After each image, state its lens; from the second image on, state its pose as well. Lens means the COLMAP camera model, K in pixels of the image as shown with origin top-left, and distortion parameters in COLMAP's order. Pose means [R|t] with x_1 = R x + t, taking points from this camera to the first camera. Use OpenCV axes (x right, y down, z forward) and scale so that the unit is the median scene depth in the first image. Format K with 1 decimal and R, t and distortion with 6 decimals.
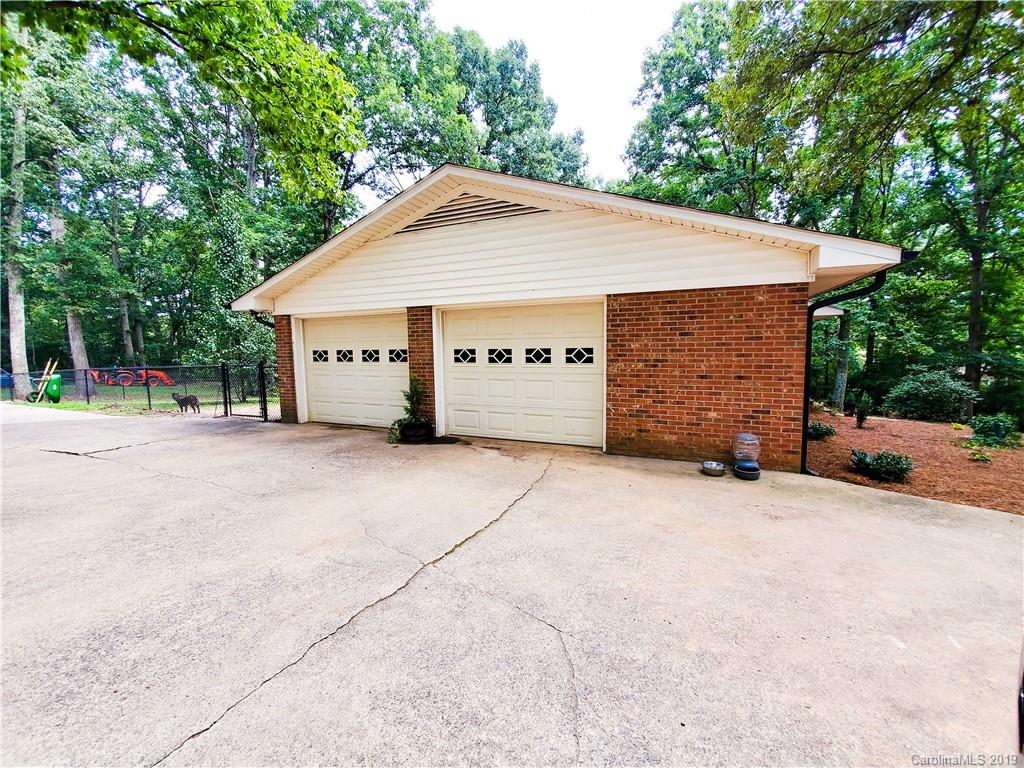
lens RADIAL K [[405.6, 0, 518.5], [0, 405.6, 382.0], [0, 0, 1]] dist [0.006544, -0.014494]
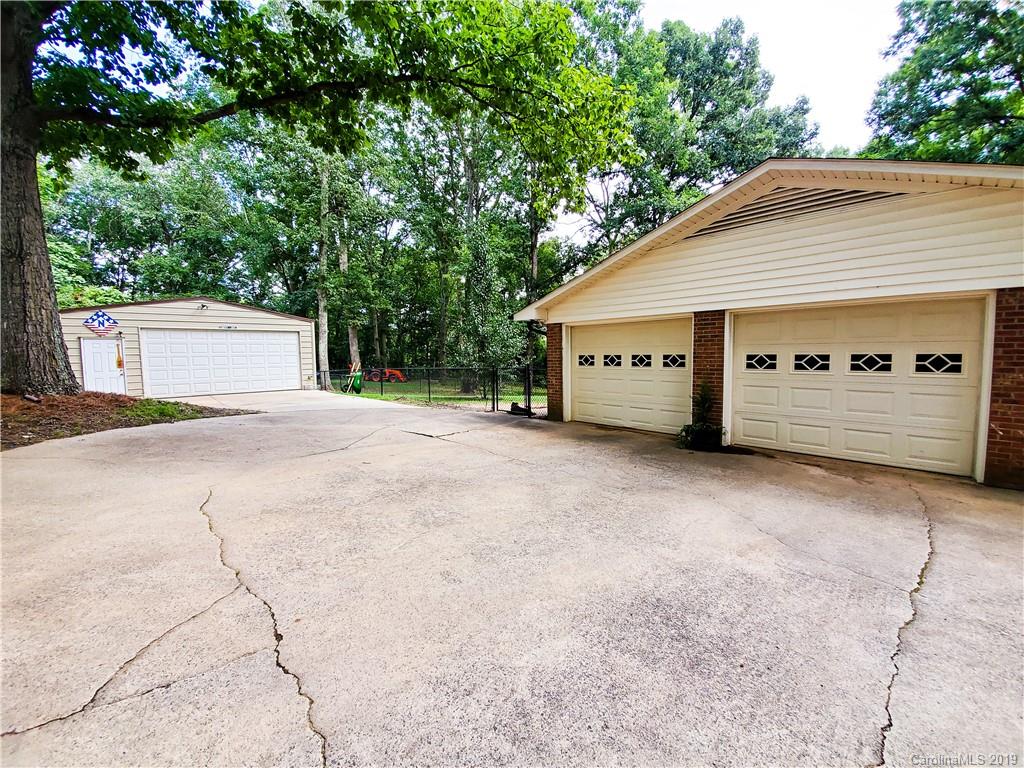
lens RADIAL K [[405.5, 0, 518.6], [0, 405.5, 383.2], [0, 0, 1]] dist [0.007476, -0.014179]
pose [[0.922524, 0.028692, -0.384873, -0.285406], [-0.030694, 0.999528, 0.000942, 0.001029], [0.384718, 0.010944, 0.922969, -0.074107]]
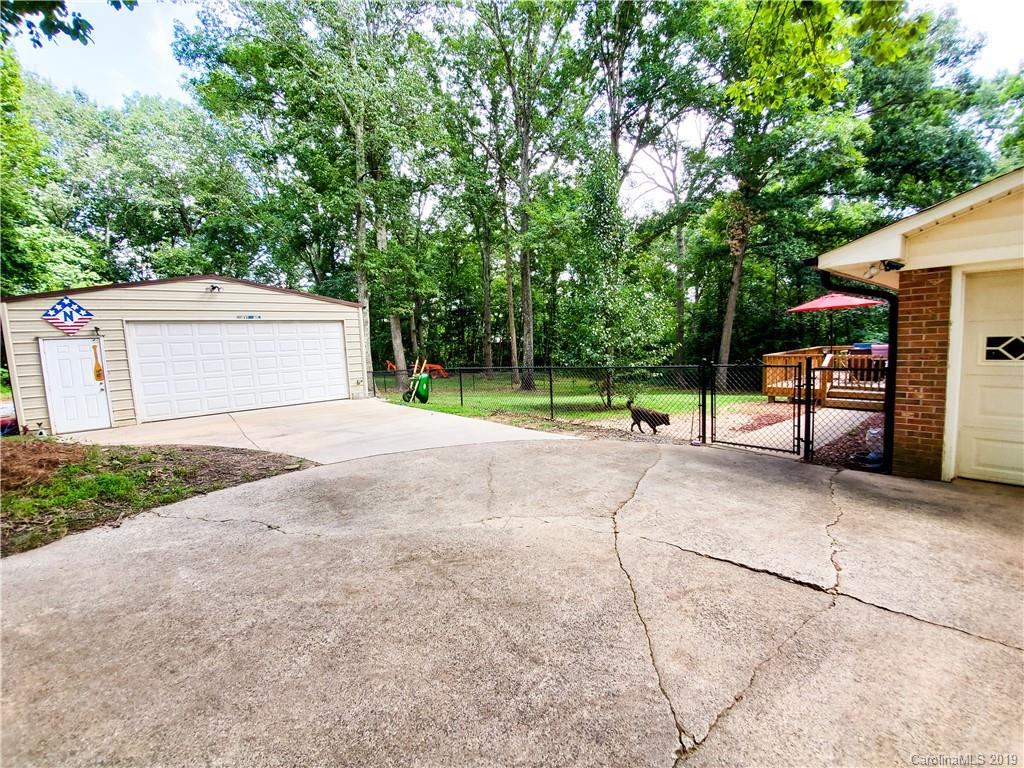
lens RADIAL K [[405.5, 0, 518.6], [0, 405.5, 383.2], [0, 0, 1]] dist [0.007476, -0.014179]
pose [[0.901097, 0.013623, -0.433404, -0.978573], [-0.001228, 0.999583, 0.028865, -0.042230], [0.433616, -0.025478, 0.900737, 0.382451]]
